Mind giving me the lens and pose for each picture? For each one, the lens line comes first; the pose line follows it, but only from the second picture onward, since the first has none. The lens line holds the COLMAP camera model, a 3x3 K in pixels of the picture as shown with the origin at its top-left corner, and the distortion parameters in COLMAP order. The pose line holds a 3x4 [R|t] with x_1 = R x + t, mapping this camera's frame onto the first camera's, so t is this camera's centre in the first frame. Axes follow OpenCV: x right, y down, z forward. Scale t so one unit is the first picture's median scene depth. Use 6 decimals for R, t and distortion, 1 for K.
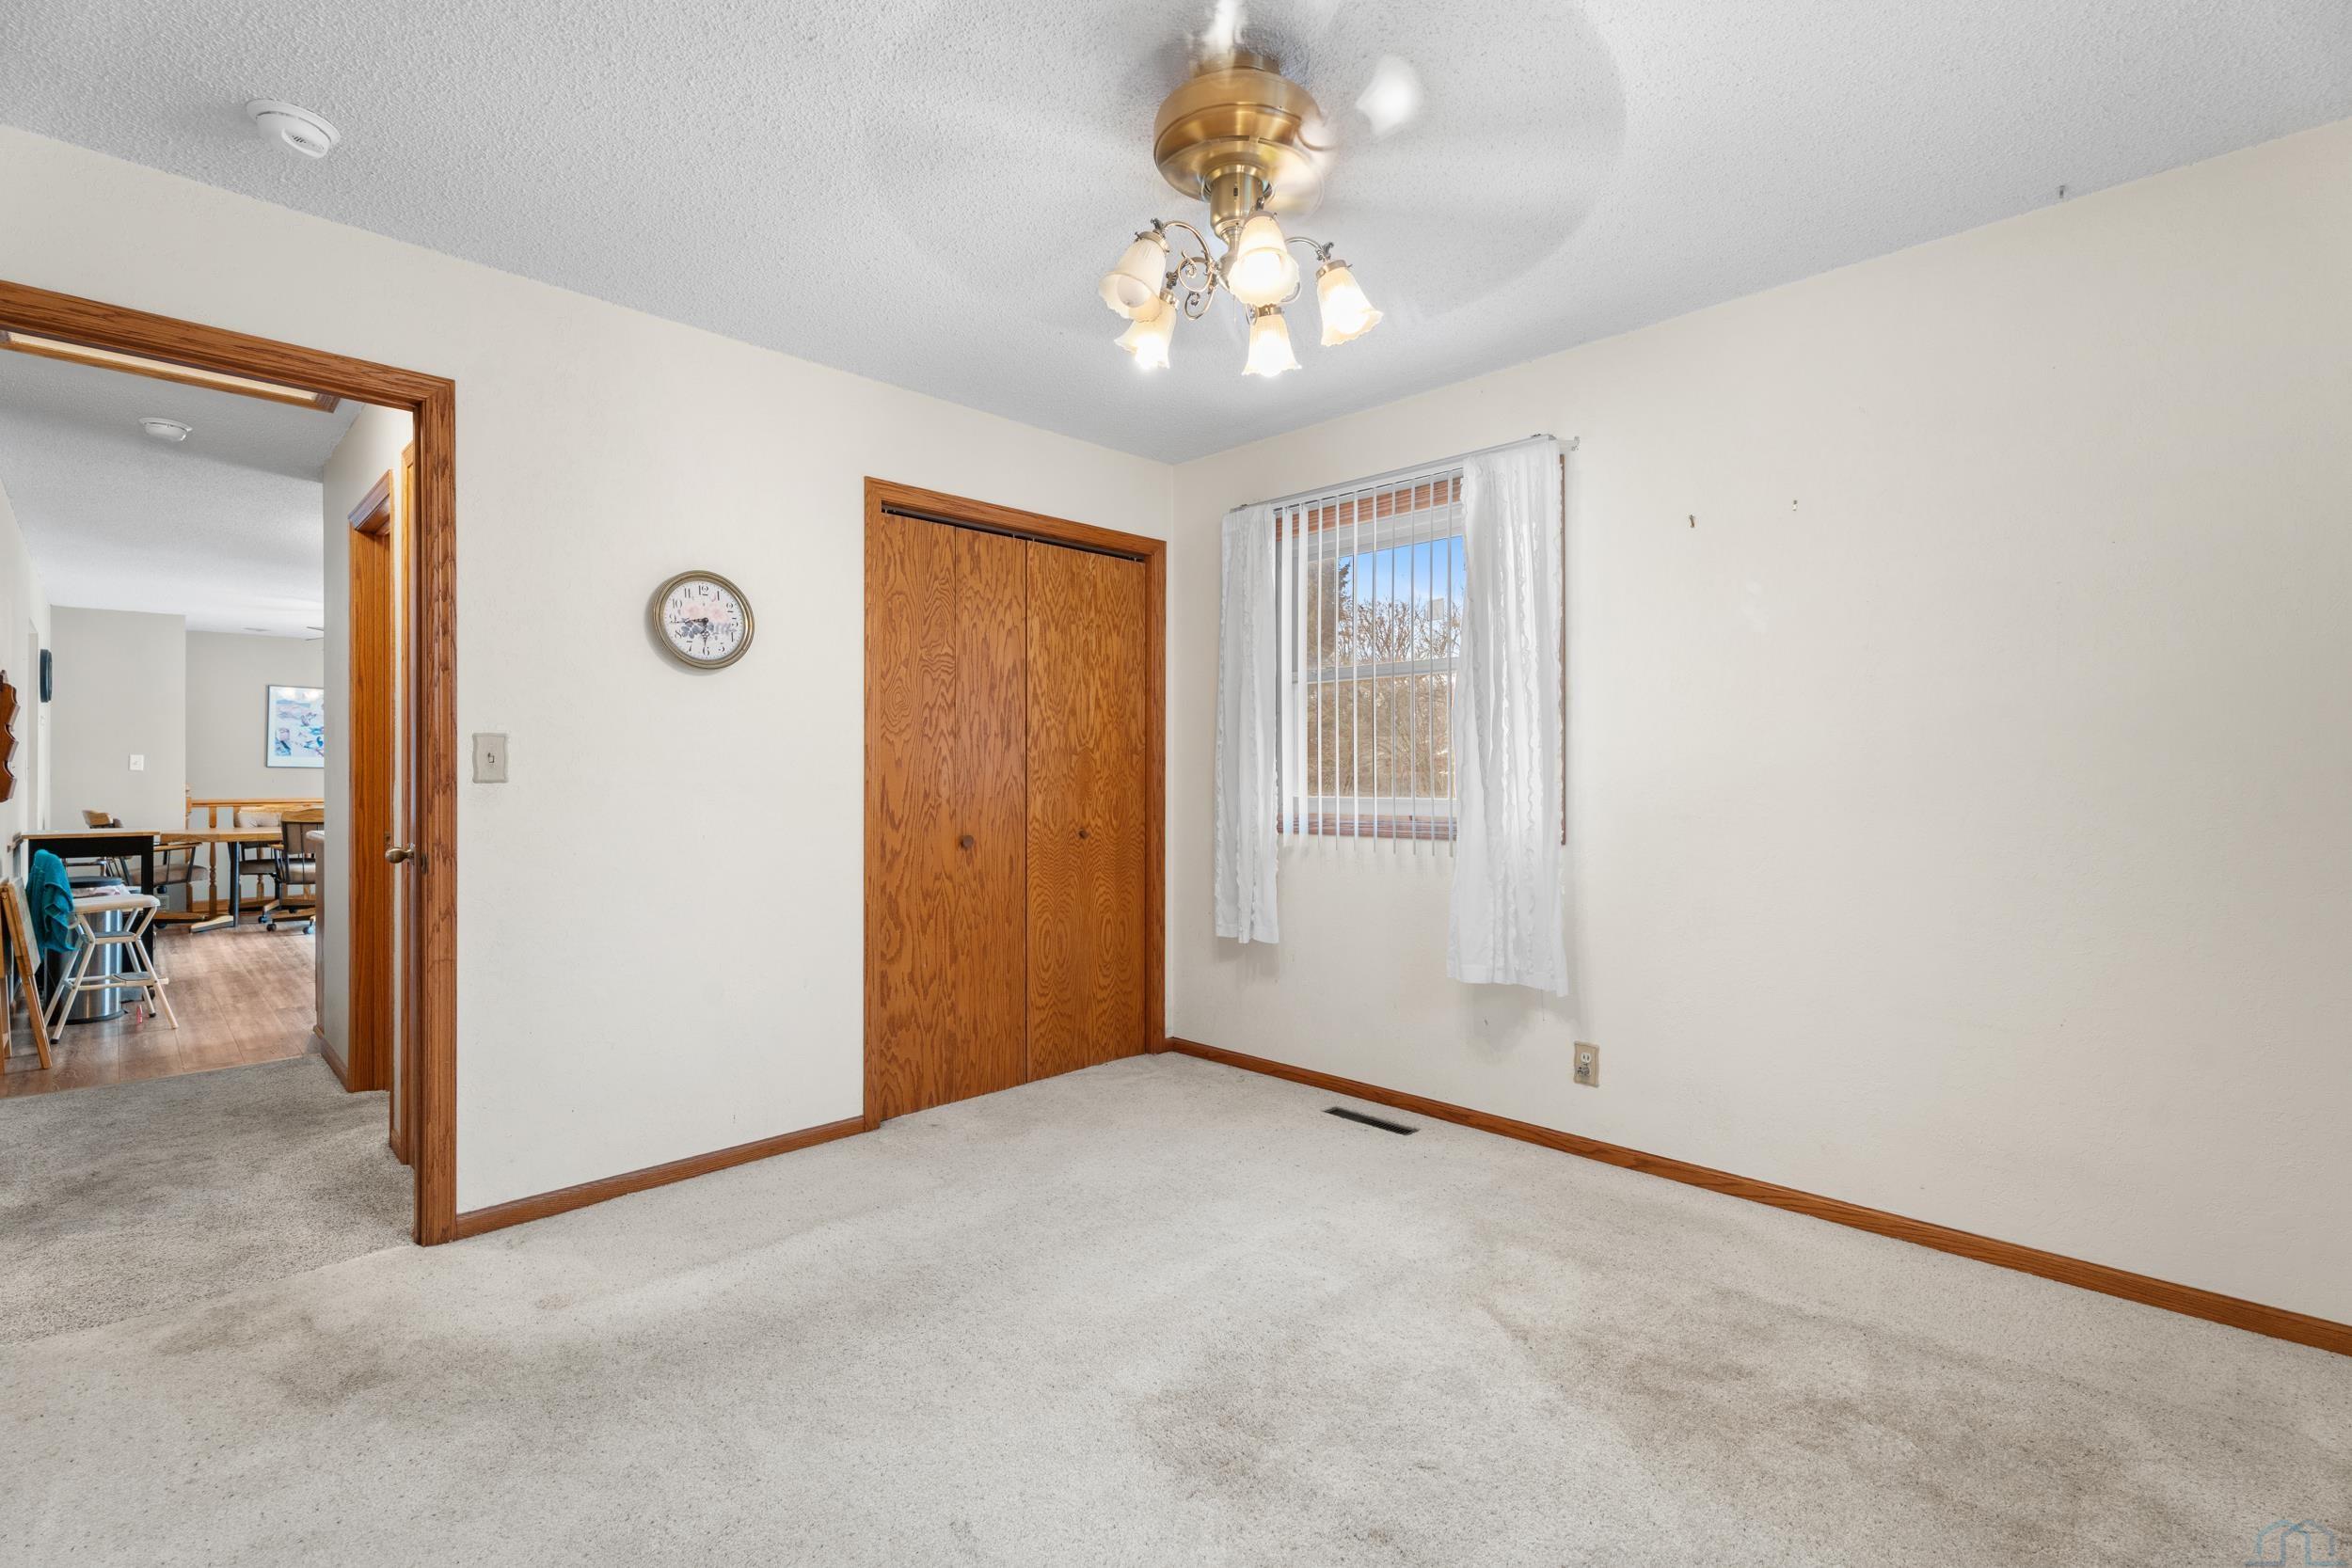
lens RADIAL K [[1045.8, 0, 1174.5], [0, 1045.8, 781.5], [0, 0, 1]] dist [0.002348, -0.001920]
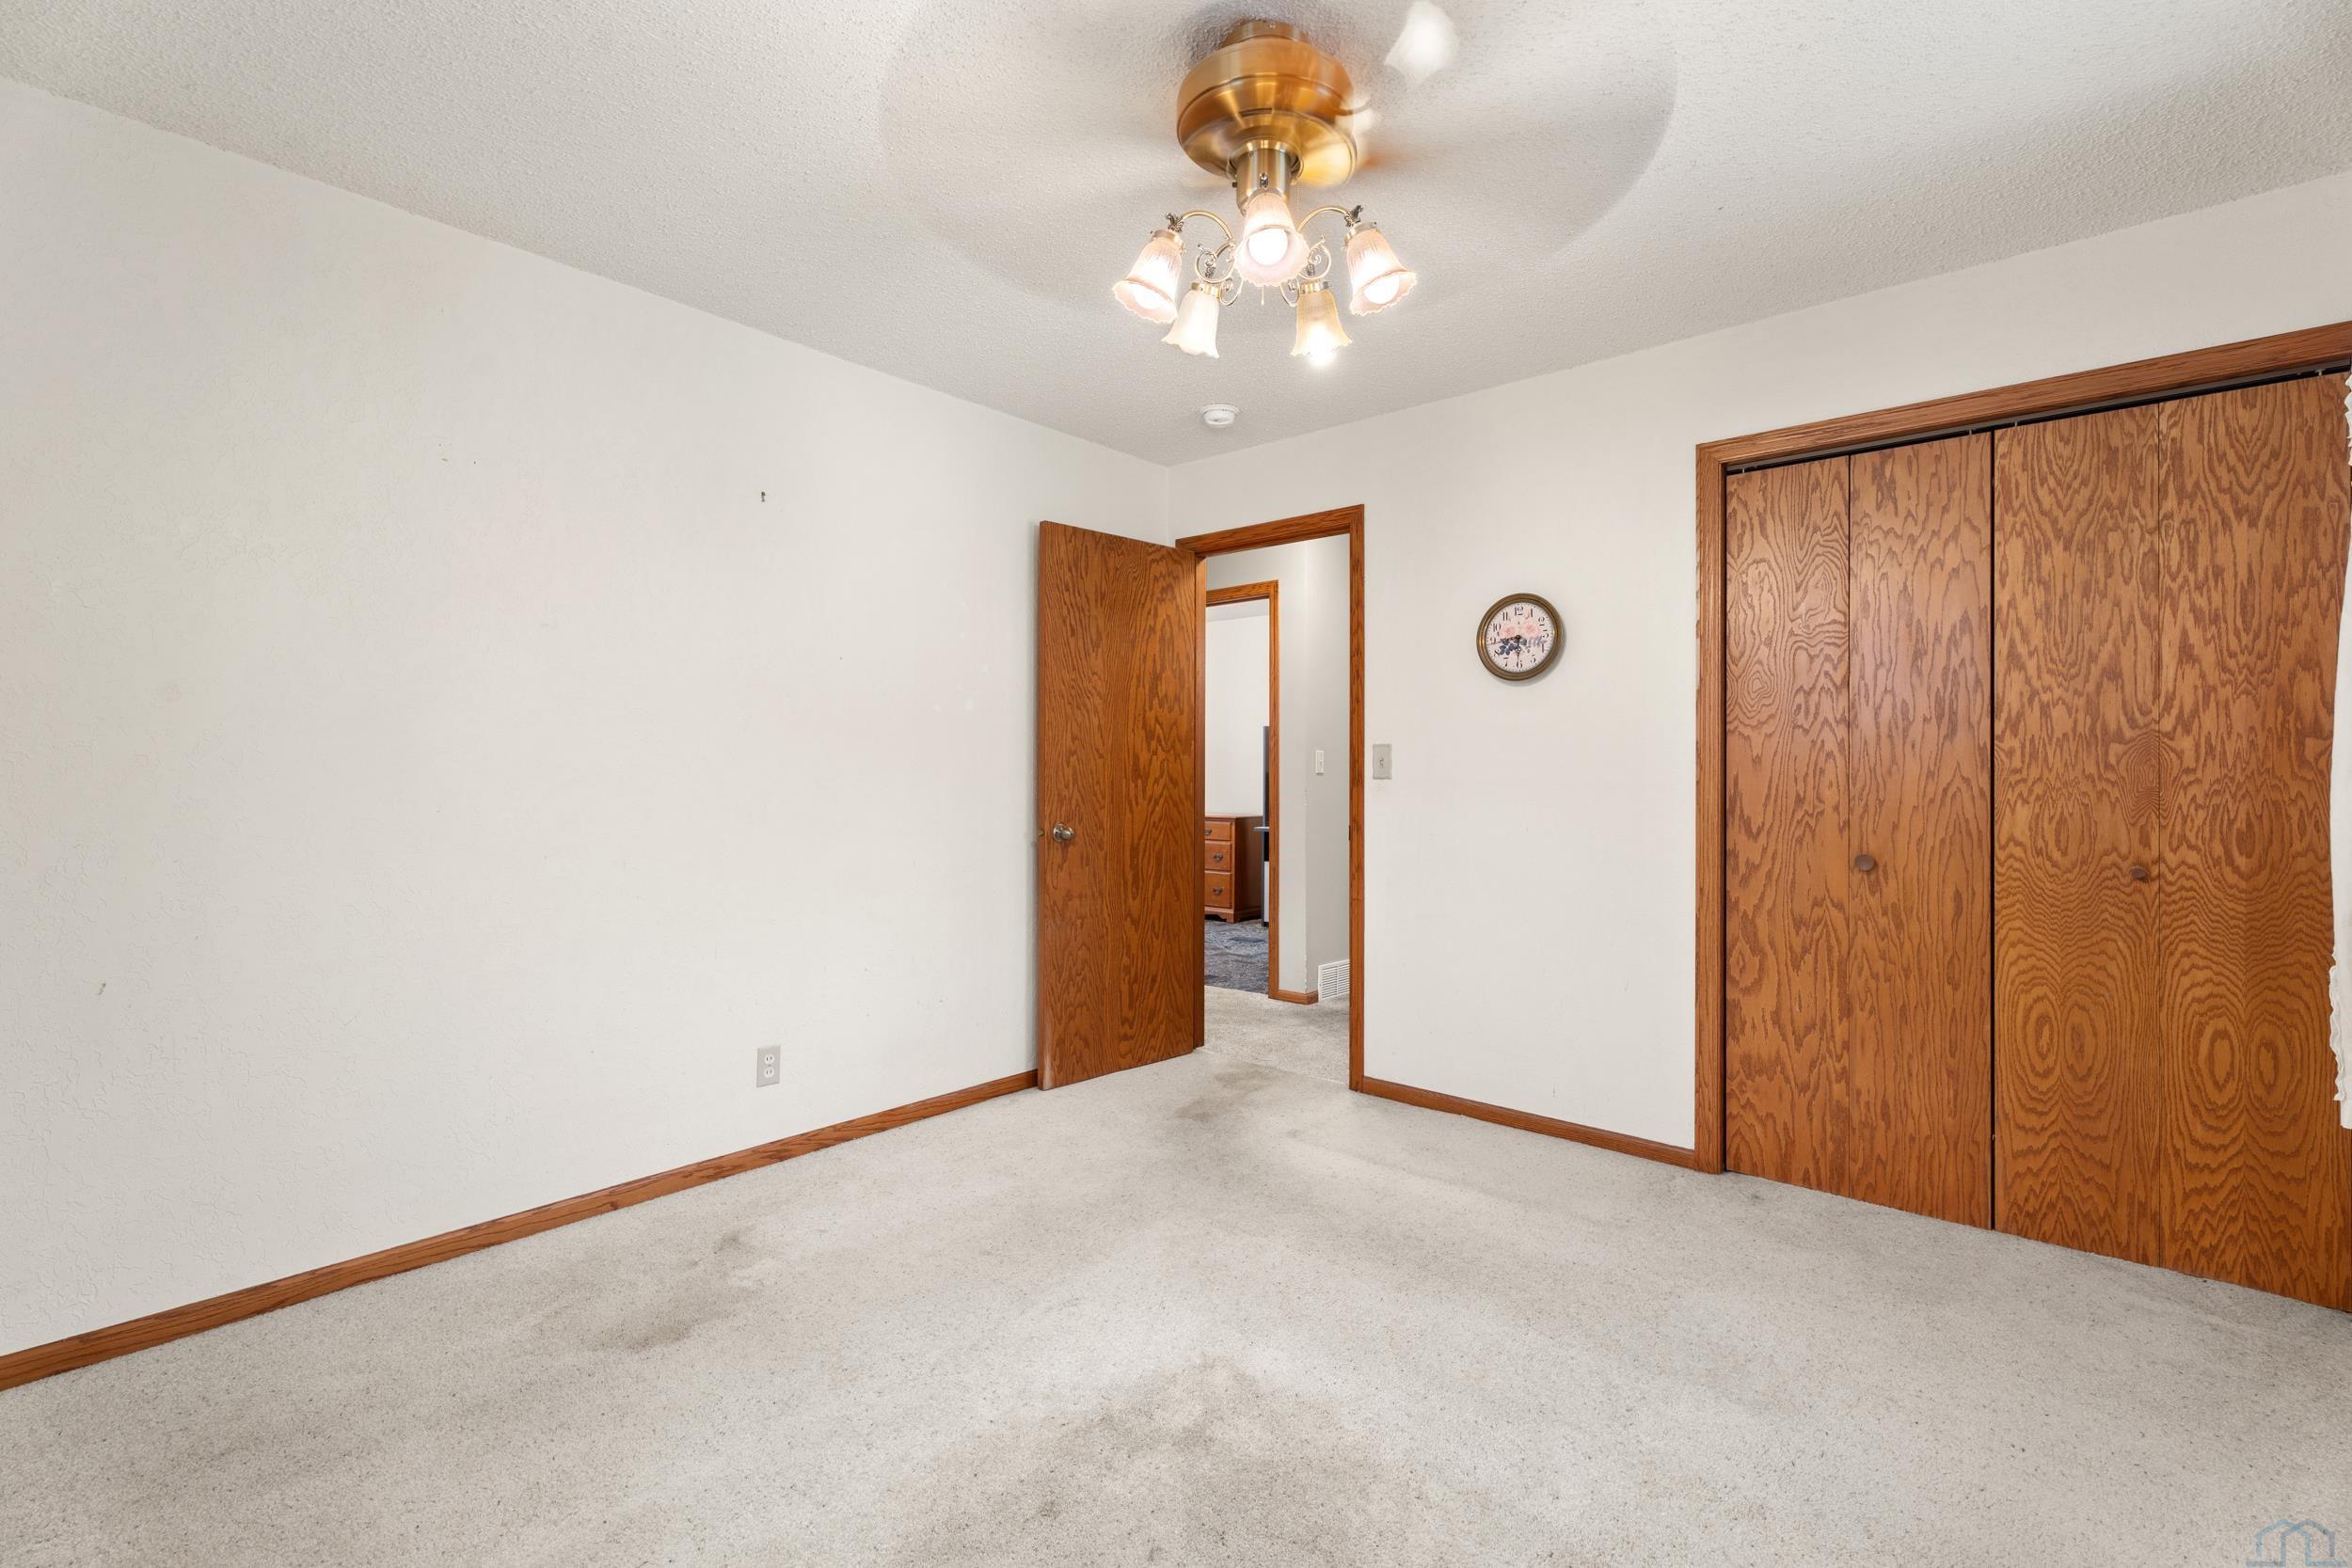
lens RADIAL K [[1045.8, 0, 1170.4], [0, 1045.8, 768.7], [0, 0, 1]] dist [0.002348, -0.001920]
pose [[0.069954, -0.002410, -0.997547, 0.537664], [-0.008432, 0.999960, -0.003007, -0.004495], [0.997515, 0.008622, 0.069931, 0.450458]]
